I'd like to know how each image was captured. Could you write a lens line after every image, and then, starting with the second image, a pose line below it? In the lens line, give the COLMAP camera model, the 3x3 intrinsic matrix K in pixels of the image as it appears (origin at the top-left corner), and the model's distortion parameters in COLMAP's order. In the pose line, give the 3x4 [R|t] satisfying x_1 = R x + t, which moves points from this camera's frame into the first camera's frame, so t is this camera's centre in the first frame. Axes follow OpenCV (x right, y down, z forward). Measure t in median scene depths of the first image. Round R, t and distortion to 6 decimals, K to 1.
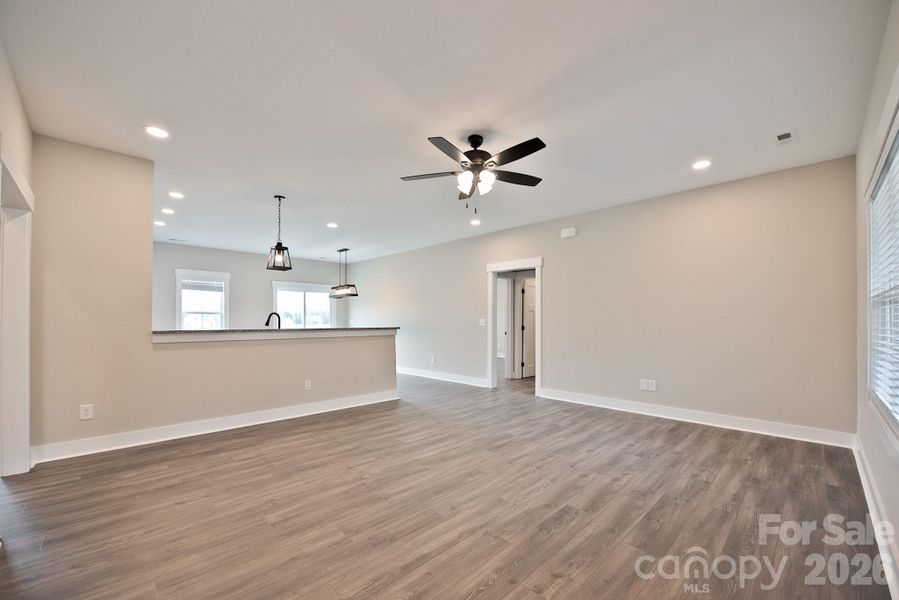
lens RADIAL K [[363.0, 0, 464.6], [0, 363.0, 321.6], [0, 0, 1]] dist [-0.020173, -0.001322]
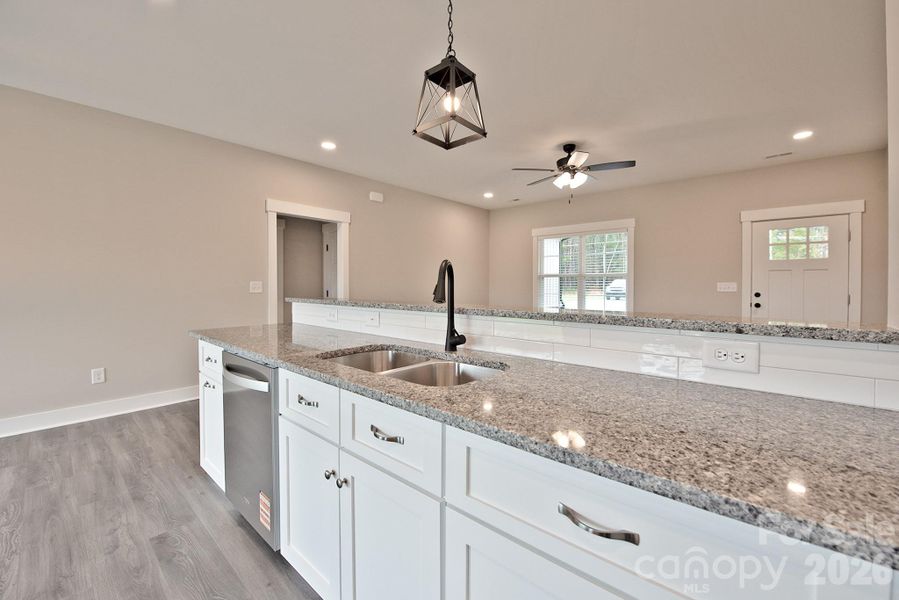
lens RADIAL K [[363.0, 0, 439.6], [0, 363.0, 290.5], [0, 0, 1]] dist [-0.020173, -0.001322]
pose [[-0.054629, -0.015939, 0.998379, -1.194250], [0.001578, 0.999870, 0.016049, 0.000728], [-0.998505, 0.002453, -0.054597, 1.415606]]
